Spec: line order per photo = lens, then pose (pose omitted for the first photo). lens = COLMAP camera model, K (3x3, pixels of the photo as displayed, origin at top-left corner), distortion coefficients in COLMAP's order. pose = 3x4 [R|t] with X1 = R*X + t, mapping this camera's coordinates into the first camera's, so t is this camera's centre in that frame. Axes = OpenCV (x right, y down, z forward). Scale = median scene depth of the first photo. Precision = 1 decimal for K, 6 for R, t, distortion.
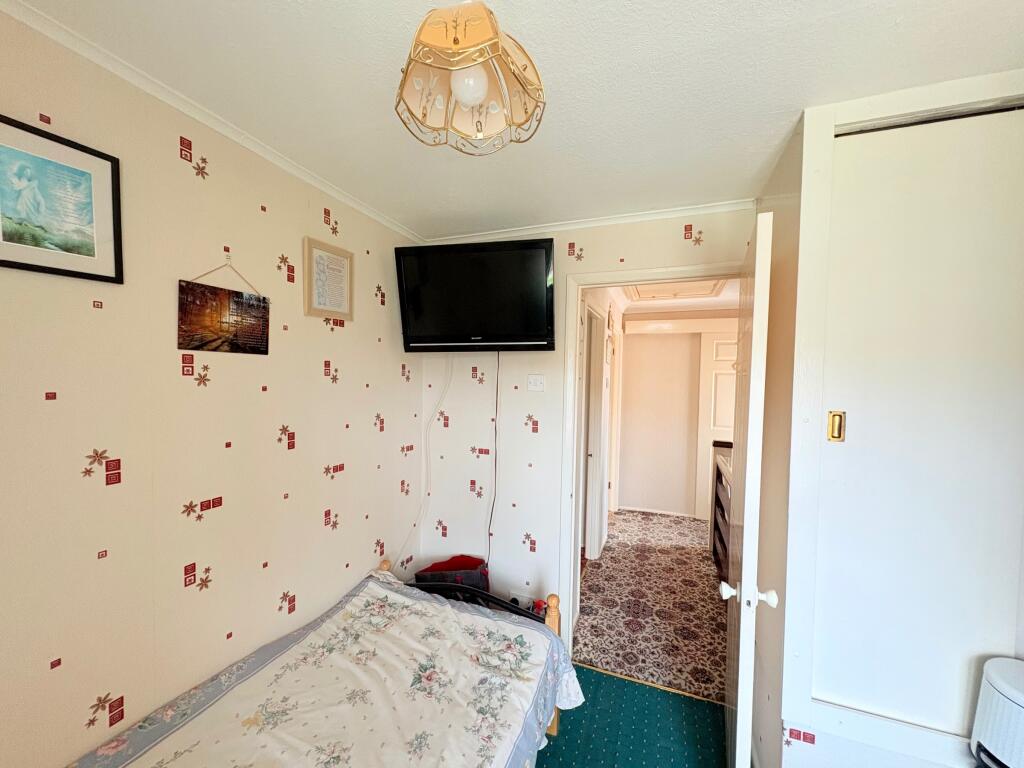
lens RADIAL K [[412.6, 0, 507.7], [0, 412.6, 386.9], [0, 0, 1]] dist [-0.002195, -0.000103]
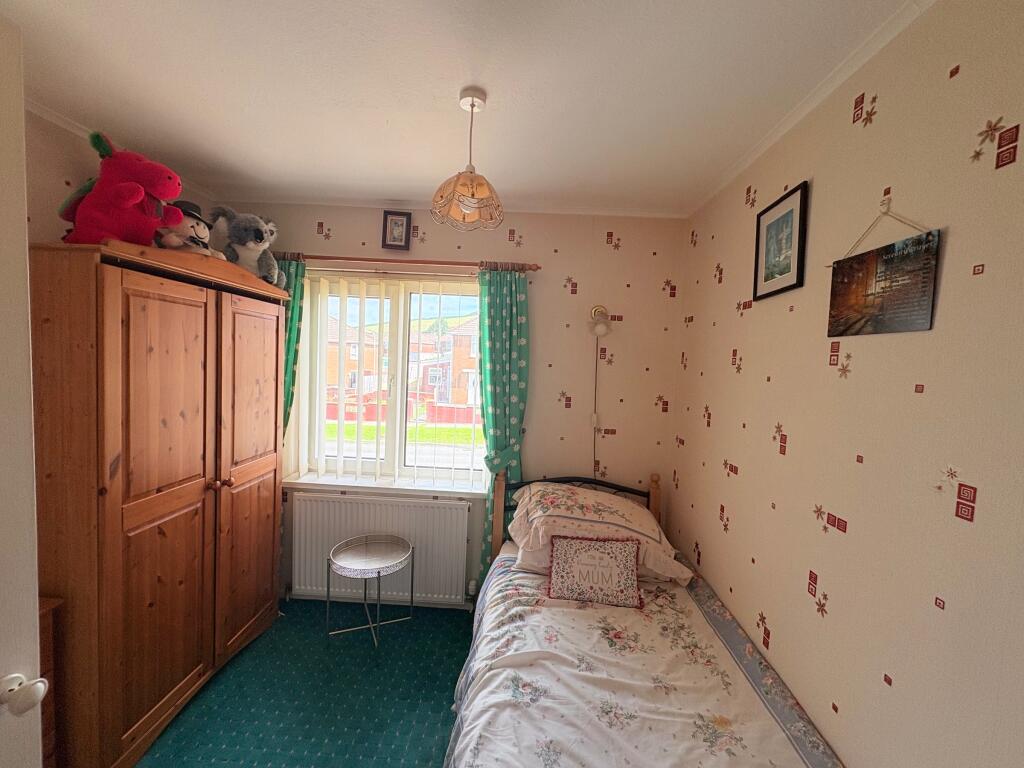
lens RADIAL K [[412.6, 0, 511.4], [0, 412.6, 382.3], [0, 0, 1]] dist [-0.002195, -0.000103]
pose [[-0.945484, -0.042126, -0.322932, 0.172417], [-0.070520, 0.994555, 0.076730, -0.010440], [0.317941, 0.095320, -0.943307, 1.597056]]
